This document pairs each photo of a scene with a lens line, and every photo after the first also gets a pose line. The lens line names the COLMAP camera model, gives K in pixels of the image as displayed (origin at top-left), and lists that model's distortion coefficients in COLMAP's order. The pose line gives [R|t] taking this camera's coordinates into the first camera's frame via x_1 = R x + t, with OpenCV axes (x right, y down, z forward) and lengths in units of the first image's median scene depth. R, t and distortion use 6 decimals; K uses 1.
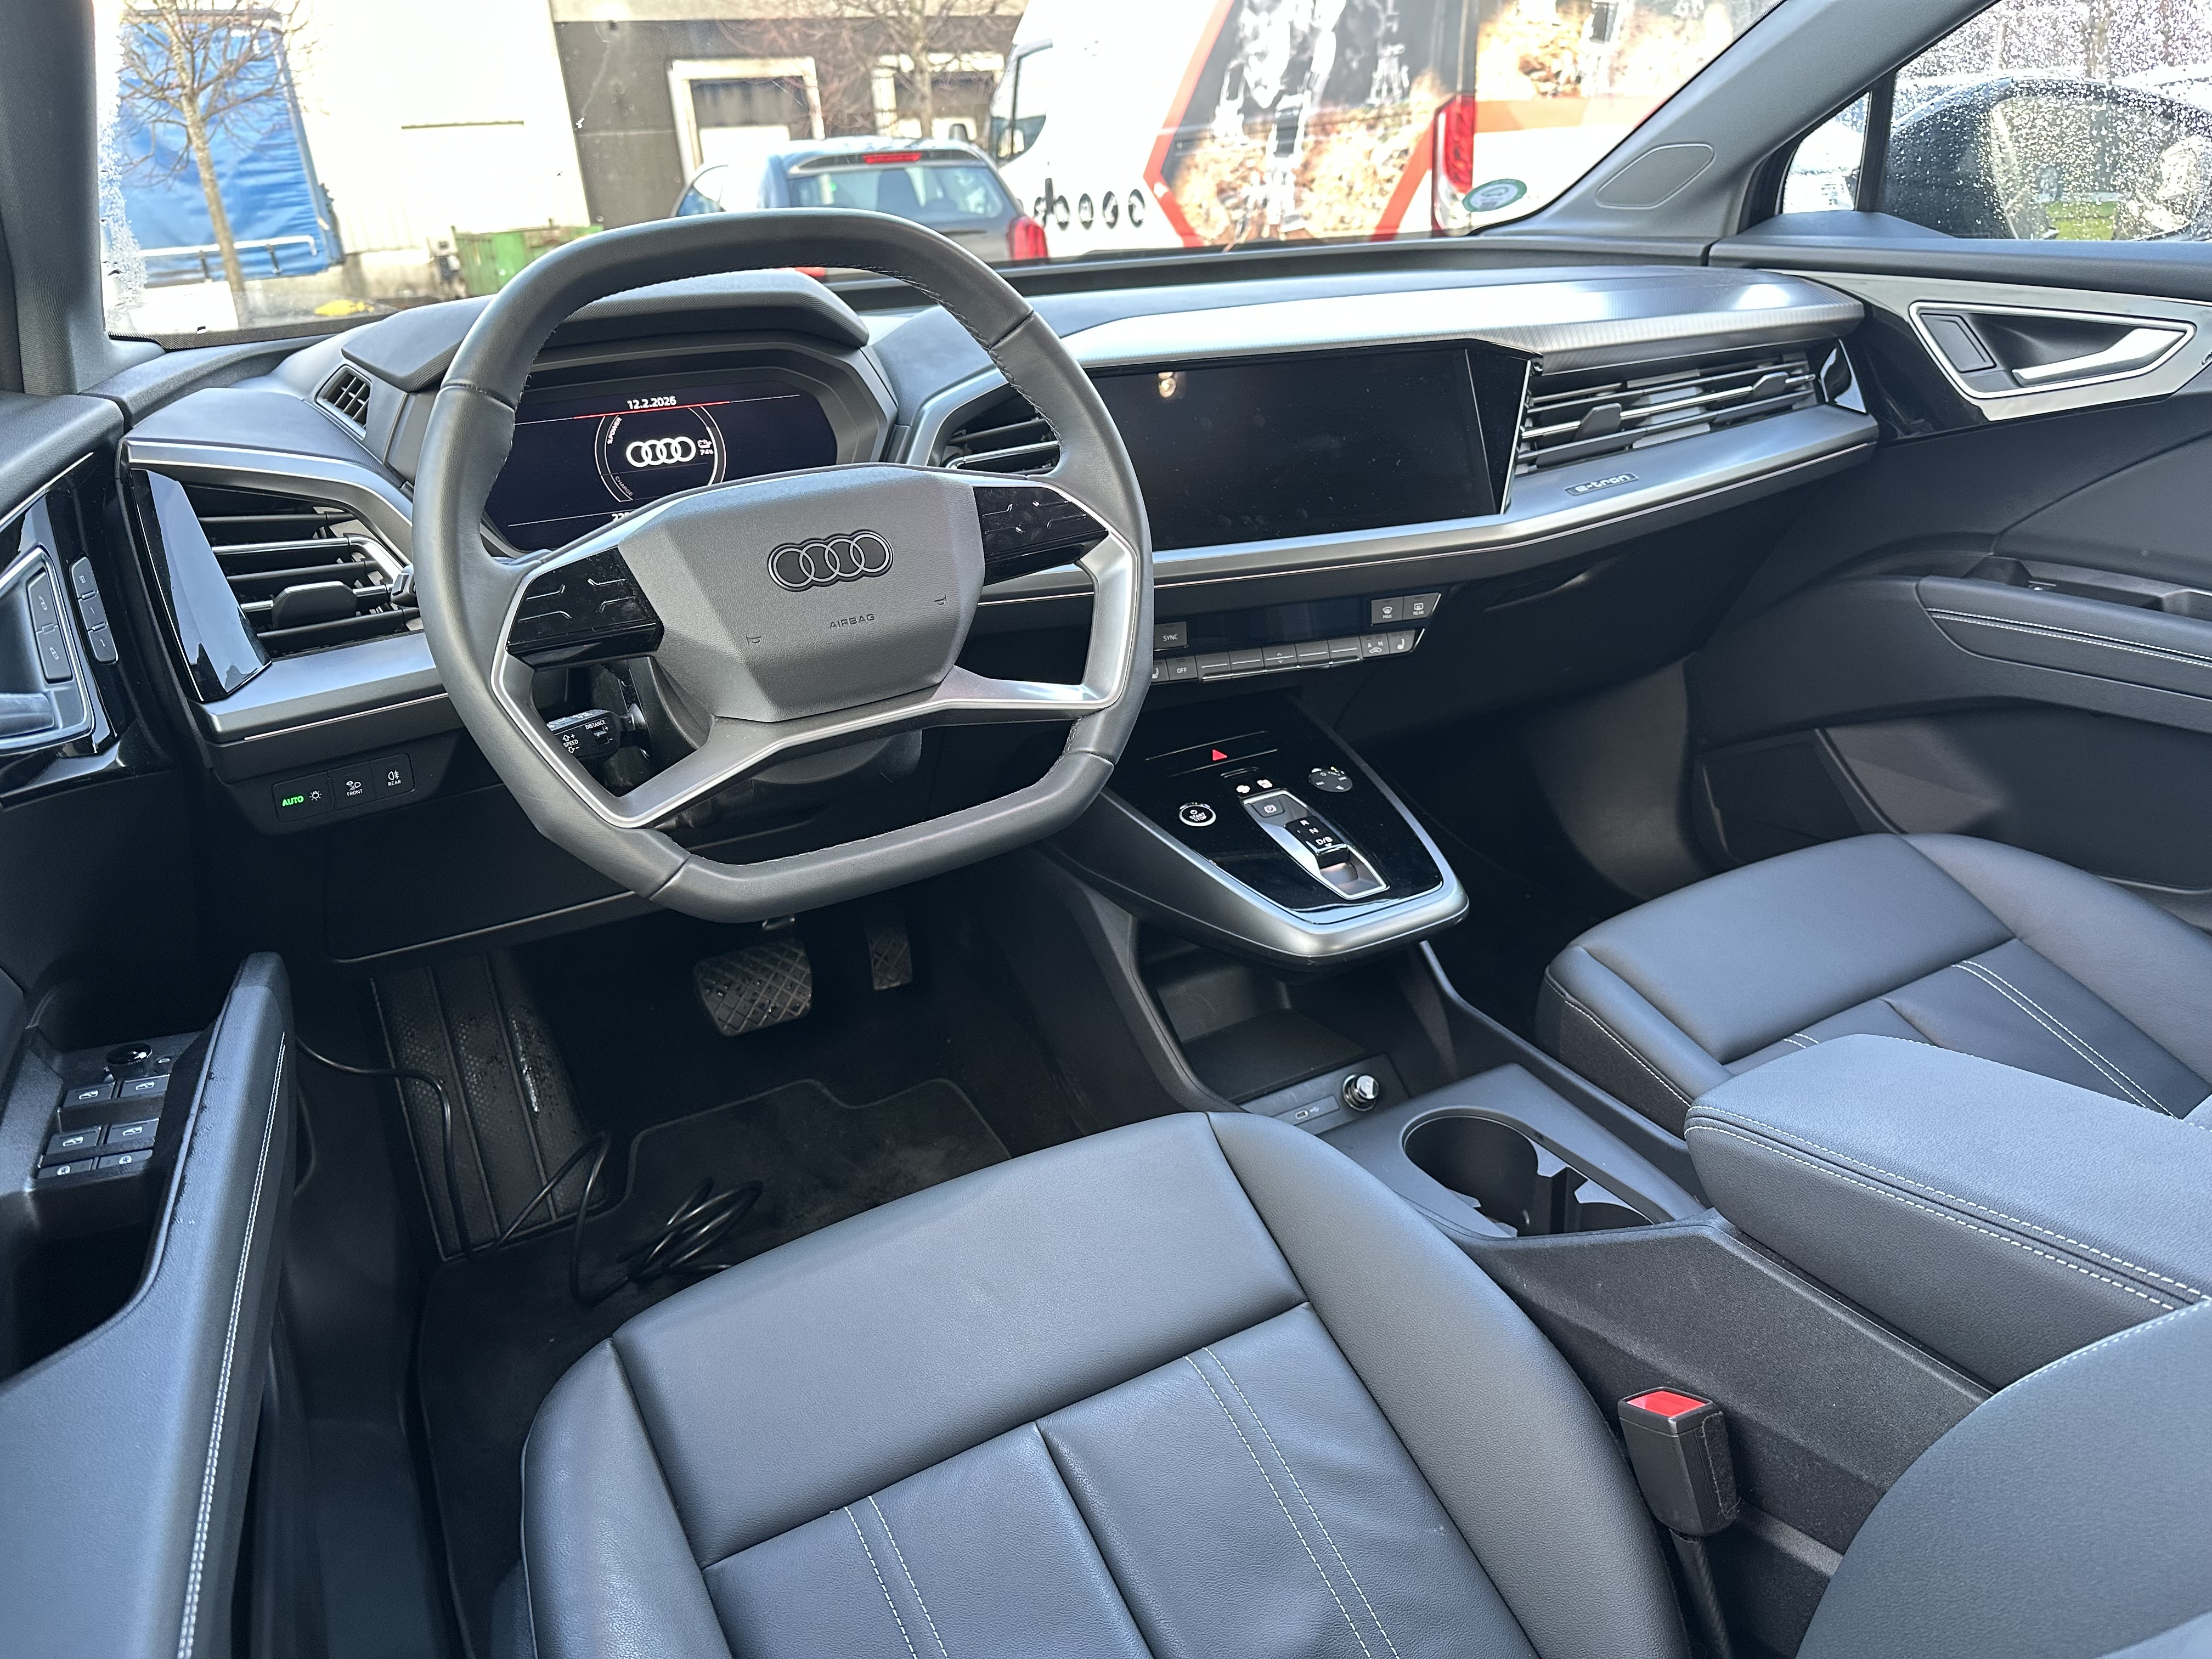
lens RADIAL K [[1622.0, 0, 1107.7], [0, 1622.0, 824.2], [0, 0, 1]] dist [0.033994, -0.037394]
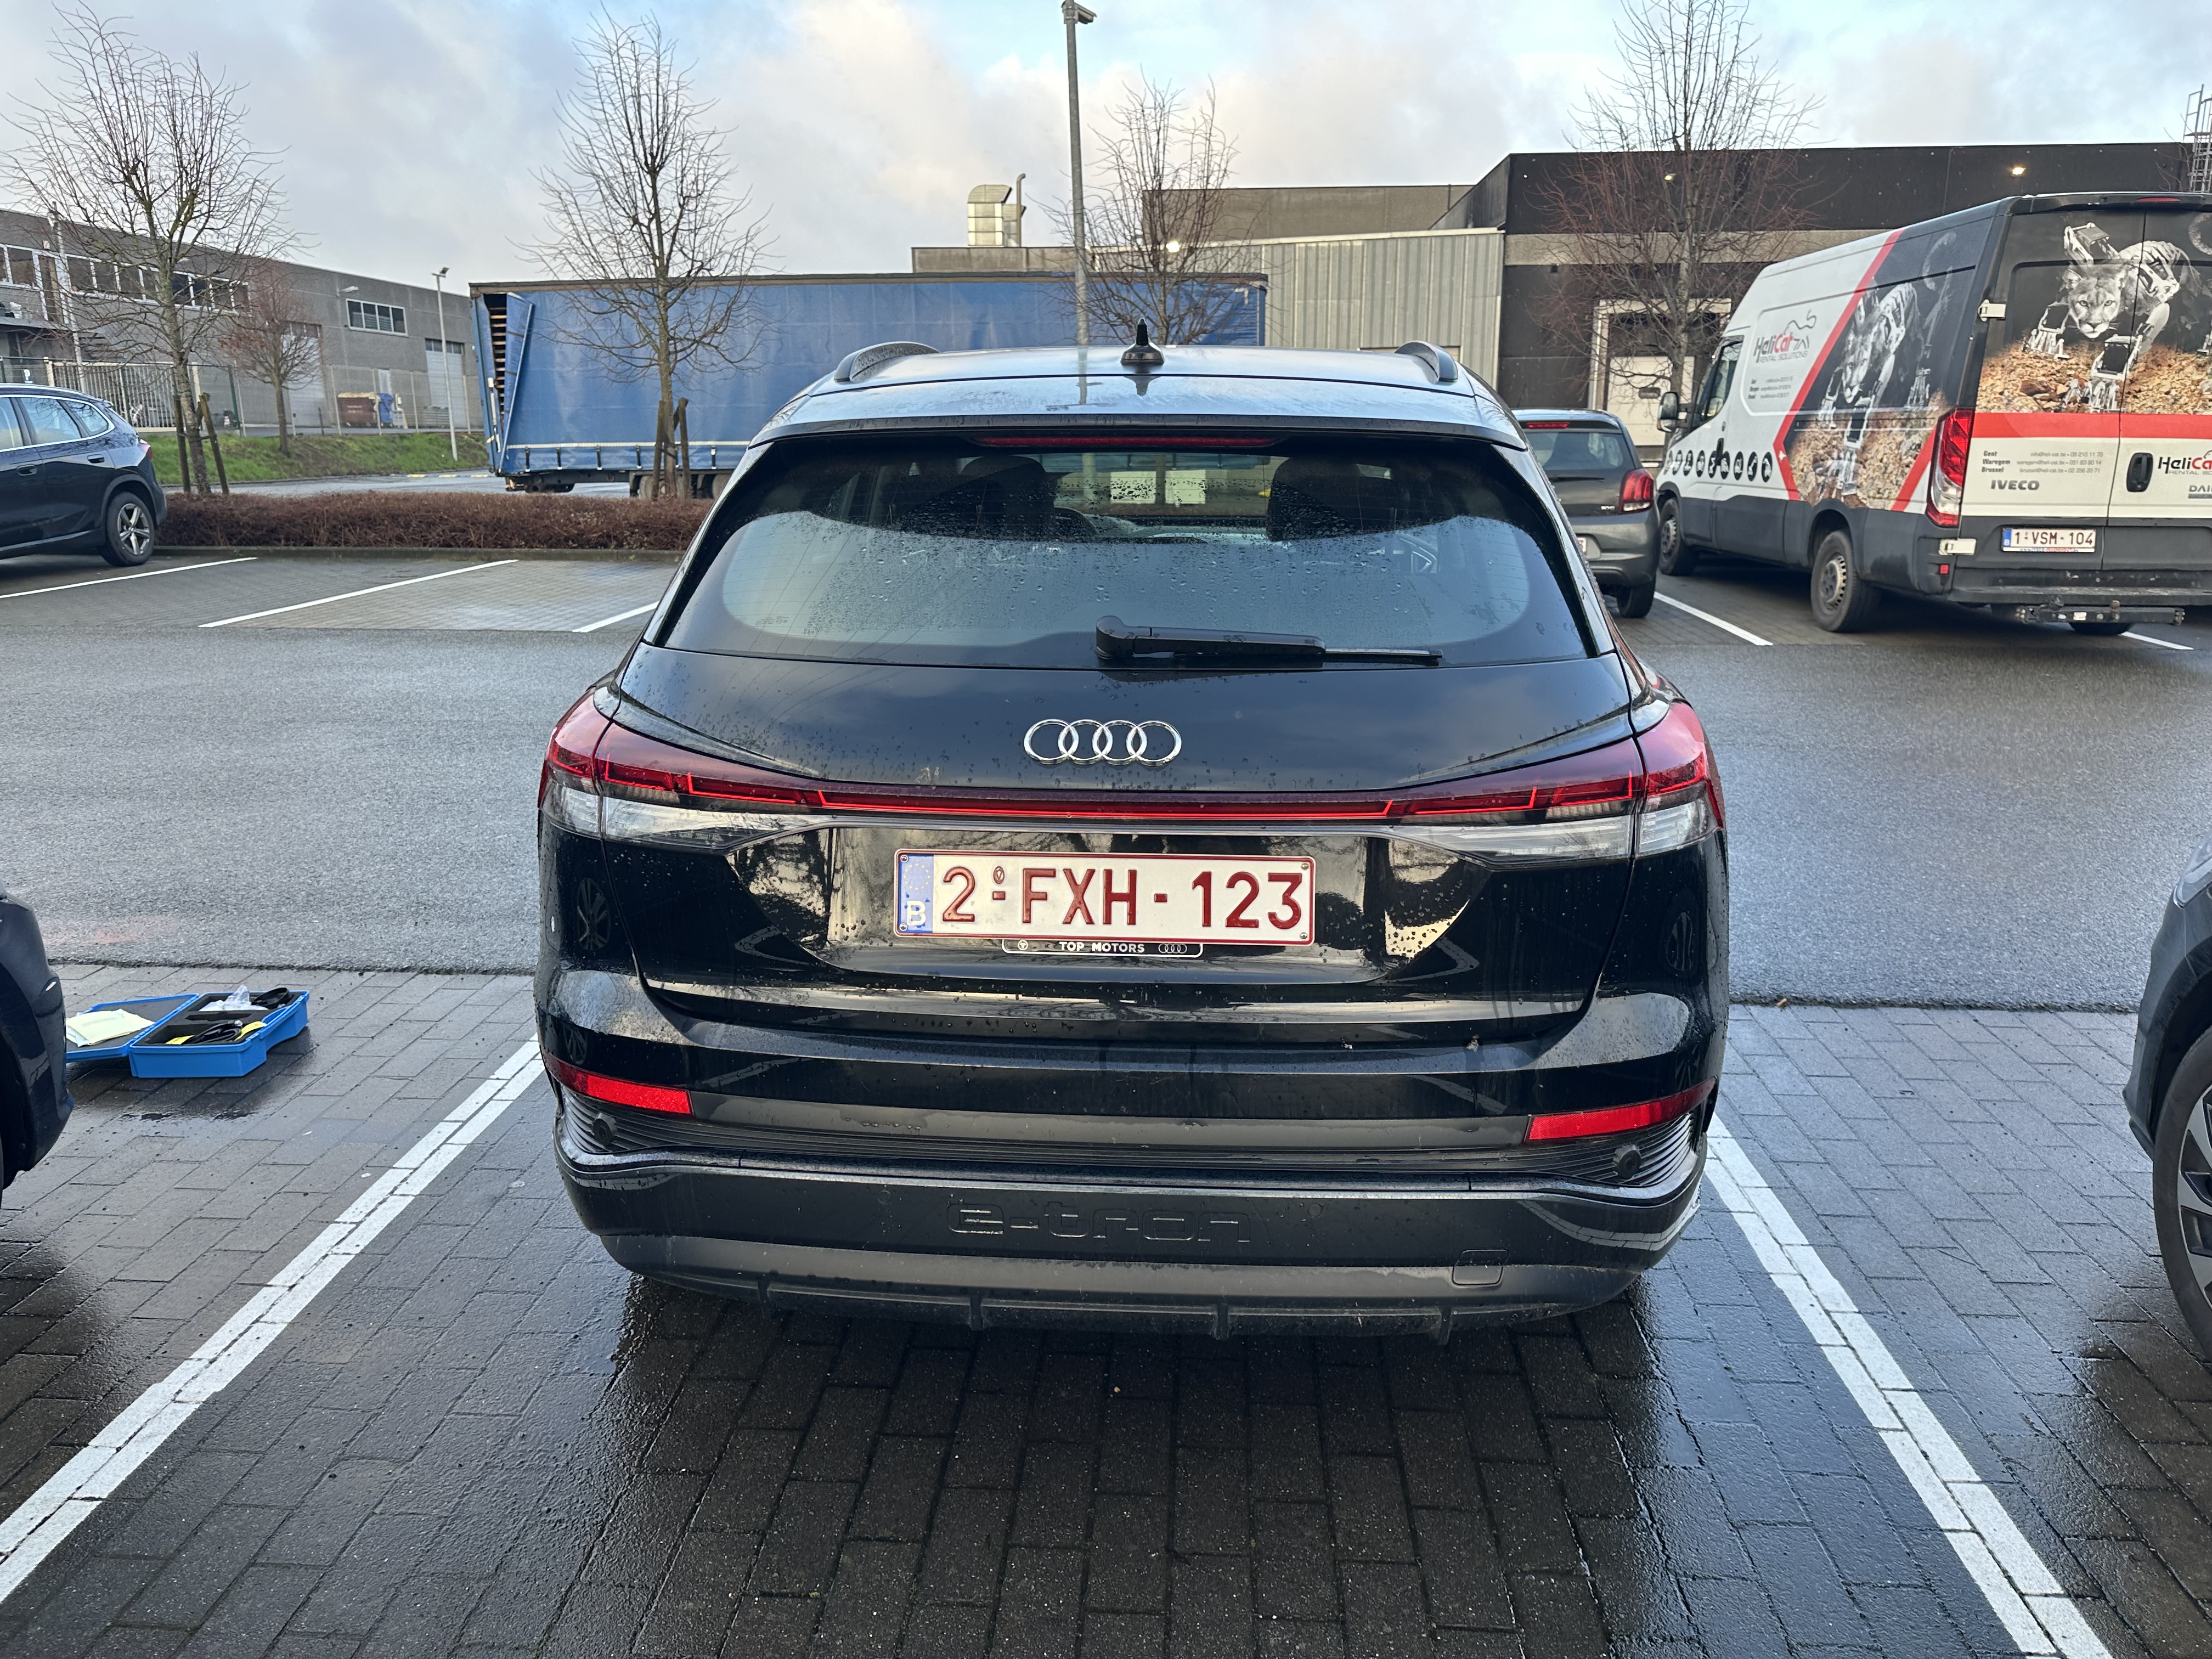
lens RADIAL K [[1622.0, 0, 1121.7], [0, 1622.0, 845.3], [0, 0, 1]] dist [0.033994, -0.037394]
pose [[0.850554, 0.189442, -0.490581, 0.315861], [-0.236577, 0.970974, -0.035221, 0.089781], [0.469669, 0.146017, 0.870684, -0.366674]]
